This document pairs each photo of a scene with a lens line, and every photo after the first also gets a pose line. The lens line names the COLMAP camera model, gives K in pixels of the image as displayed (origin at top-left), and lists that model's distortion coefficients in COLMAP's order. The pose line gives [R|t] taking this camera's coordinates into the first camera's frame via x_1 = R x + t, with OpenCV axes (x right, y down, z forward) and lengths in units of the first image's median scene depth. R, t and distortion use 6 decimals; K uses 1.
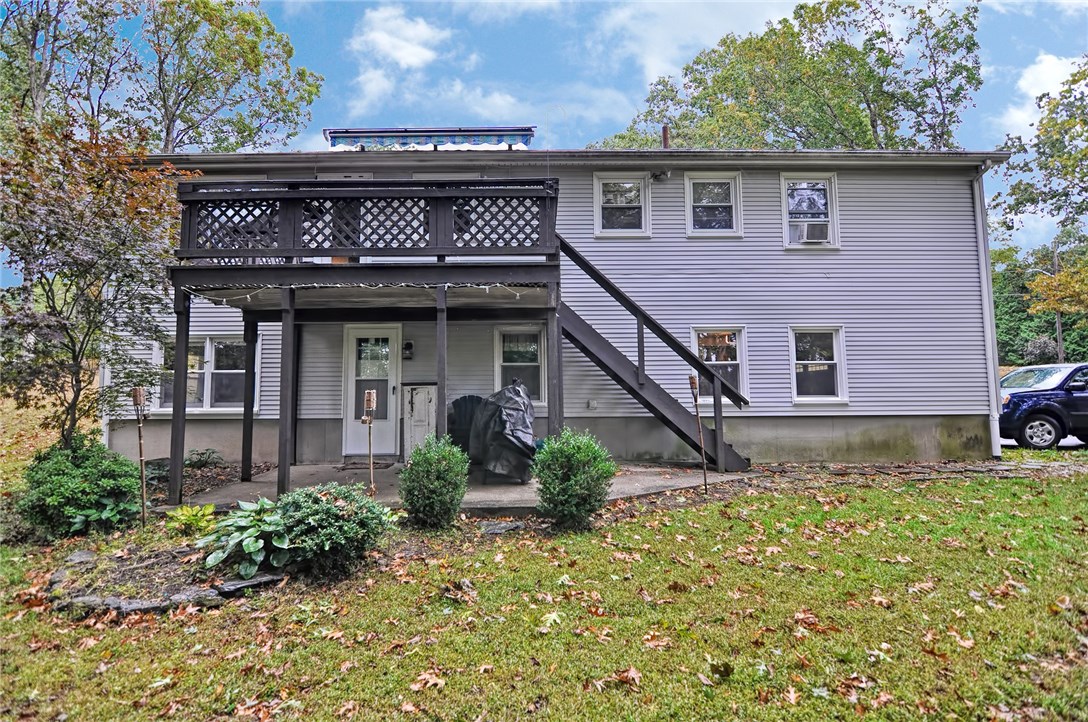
lens RADIAL K [[524.0, 0, 534.8], [0, 524.0, 356.2], [0, 0, 1]] dist [-0.007043, -0.009940]
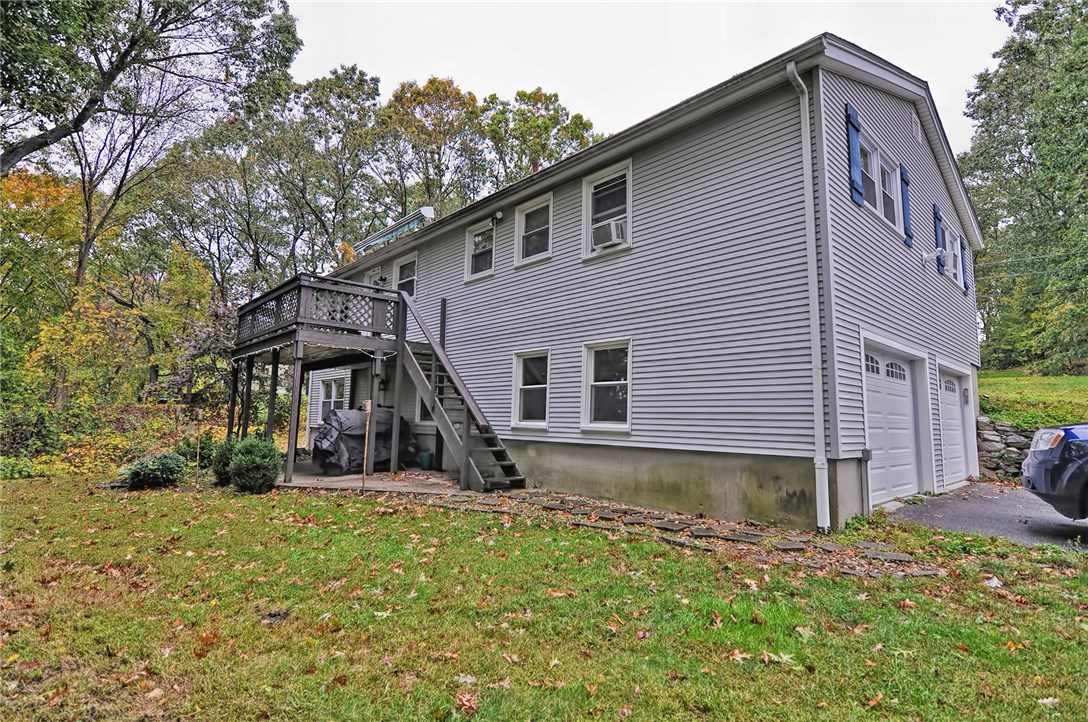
lens RADIAL K [[524.0, 0, 534.8], [0, 524.0, 356.2], [0, 0, 1]] dist [-0.007043, -0.009940]
pose [[0.675400, -0.071343, -0.733993, 1.106482], [0.041810, 0.997413, -0.058475, 0.012488], [0.736266, 0.008806, 0.676635, 0.323952]]
